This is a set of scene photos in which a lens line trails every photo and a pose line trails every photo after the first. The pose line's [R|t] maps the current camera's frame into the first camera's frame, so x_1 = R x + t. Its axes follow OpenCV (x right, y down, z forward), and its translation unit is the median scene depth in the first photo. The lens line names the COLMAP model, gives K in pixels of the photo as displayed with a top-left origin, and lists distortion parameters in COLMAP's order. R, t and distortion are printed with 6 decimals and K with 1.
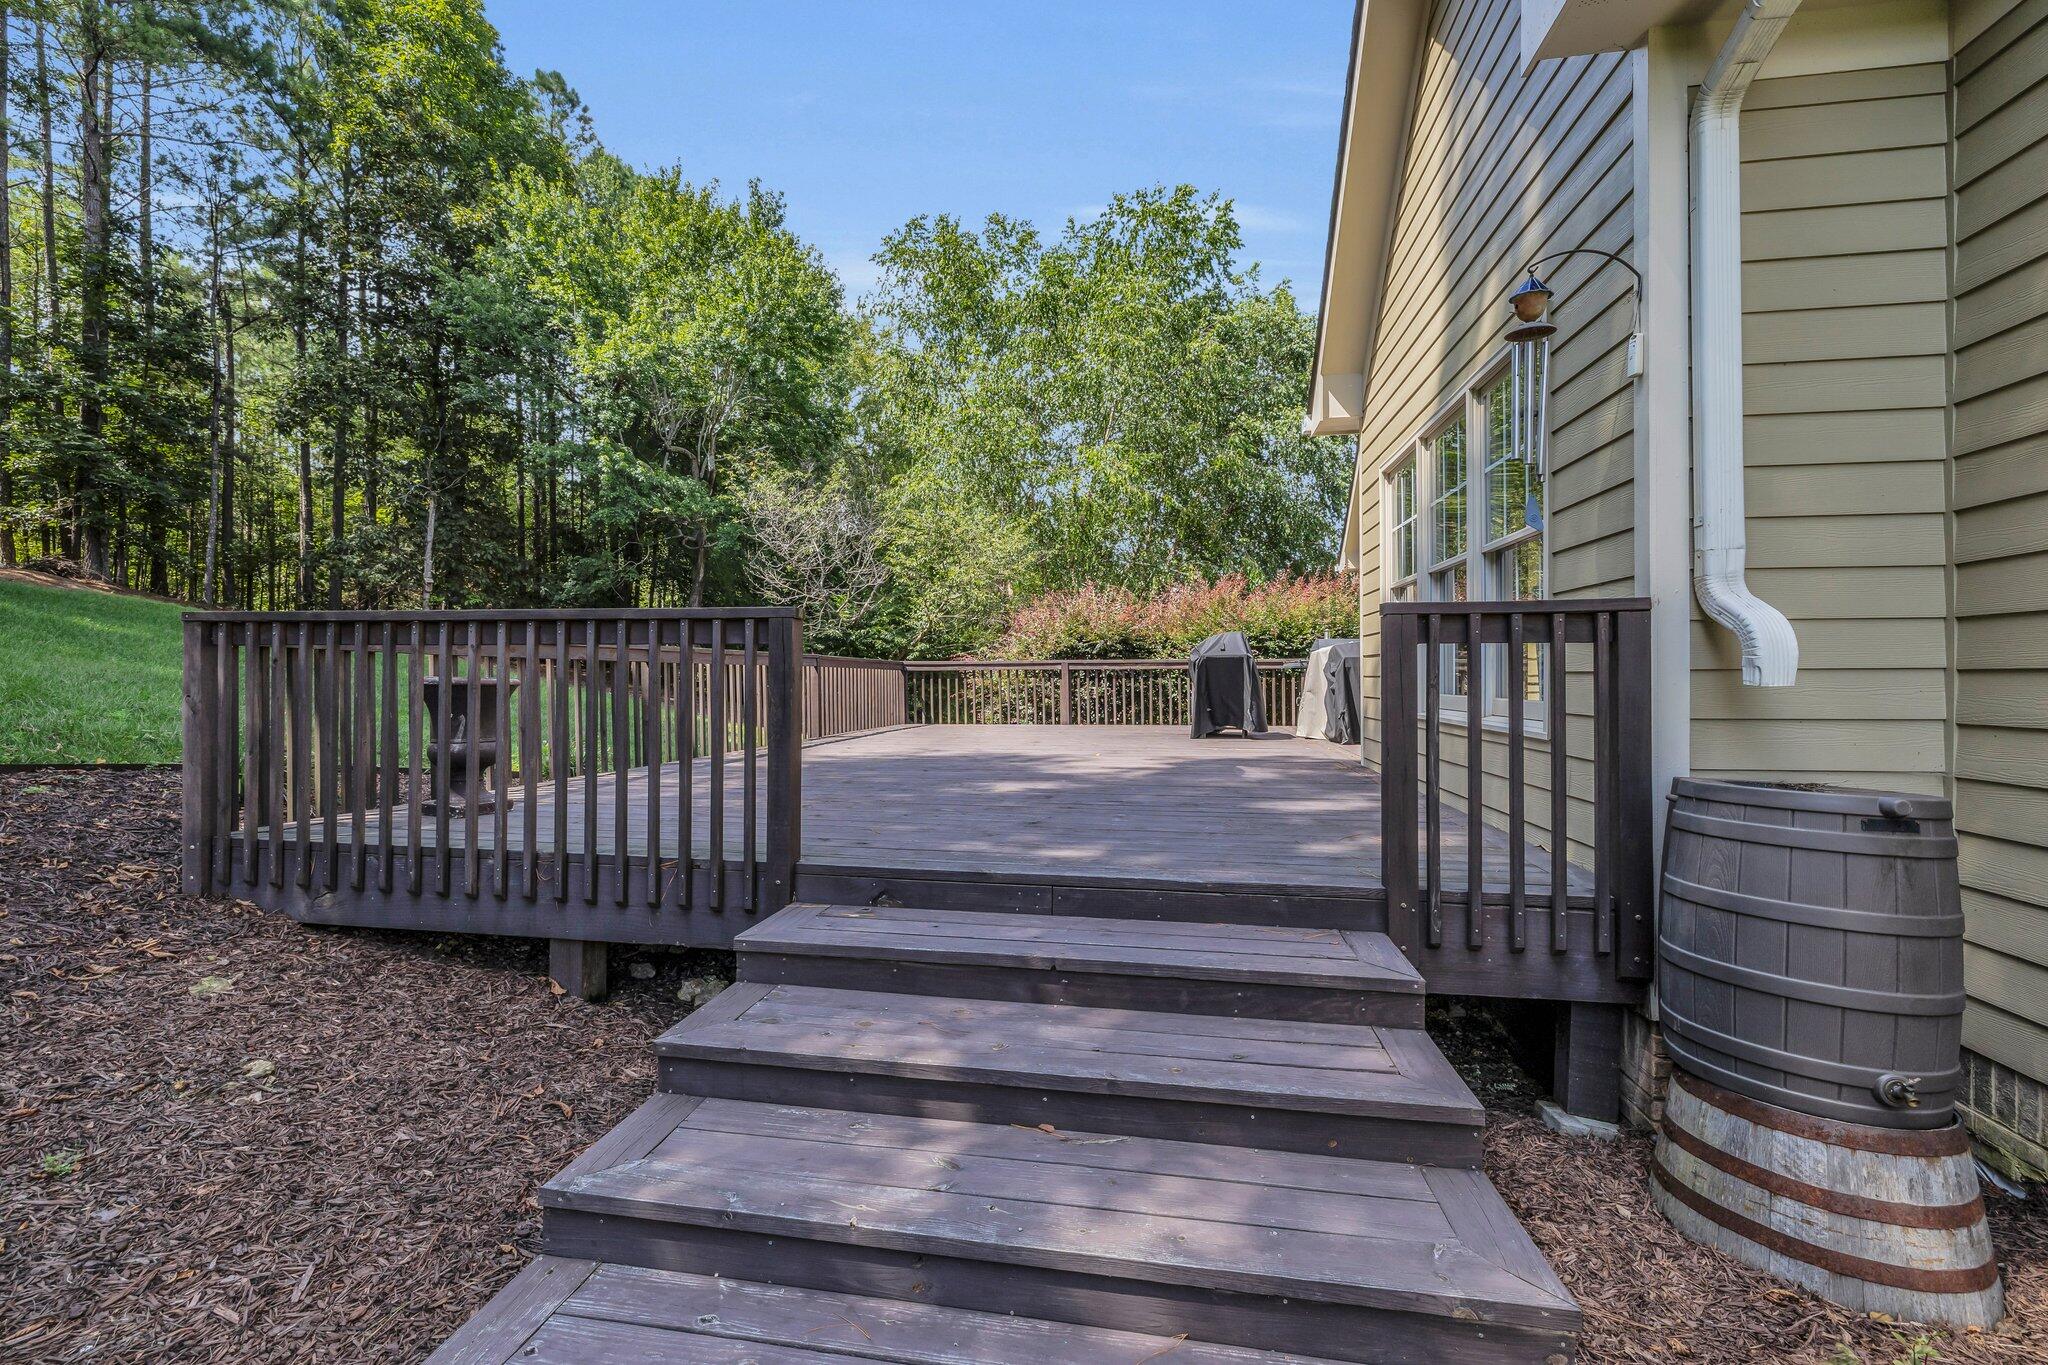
lens RADIAL K [[848.3, 0, 1027.2], [0, 848.3, 679.6], [0, 0, 1]] dist [-0.000298, 0.000175]
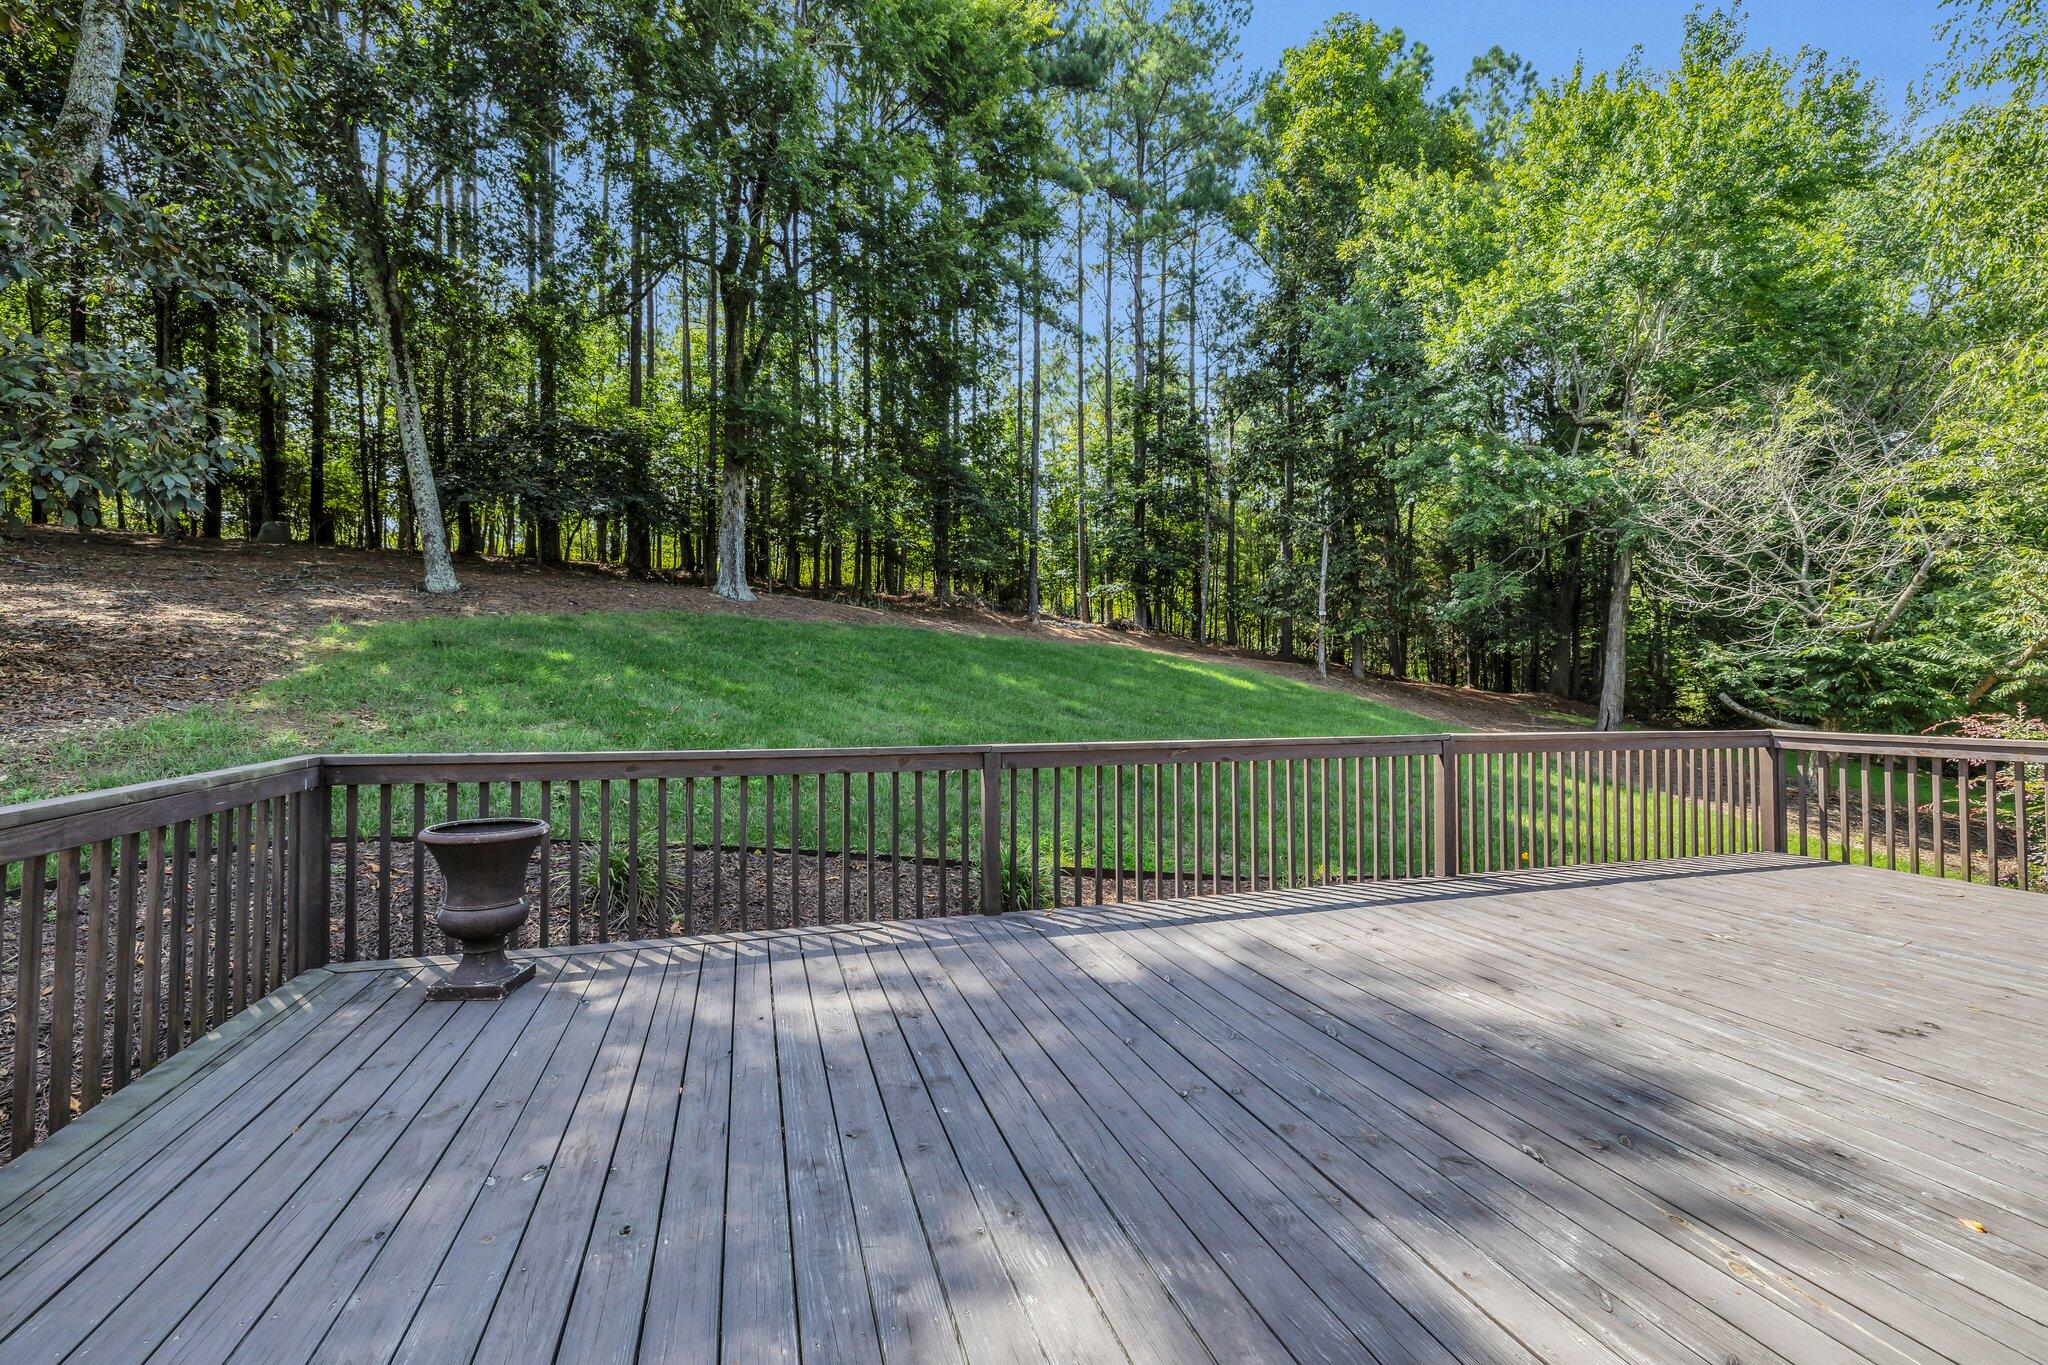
lens RADIAL K [[848.3, 0, 1019.5], [0, 848.3, 685.3], [0, 0, 1]] dist [-0.000298, 0.000175]
pose [[0.457168, -0.000302, -0.889380, 0.052183], [-0.003722, 0.999991, -0.002253, -0.025382], [0.889373, 0.004340, 0.457163, 0.197723]]
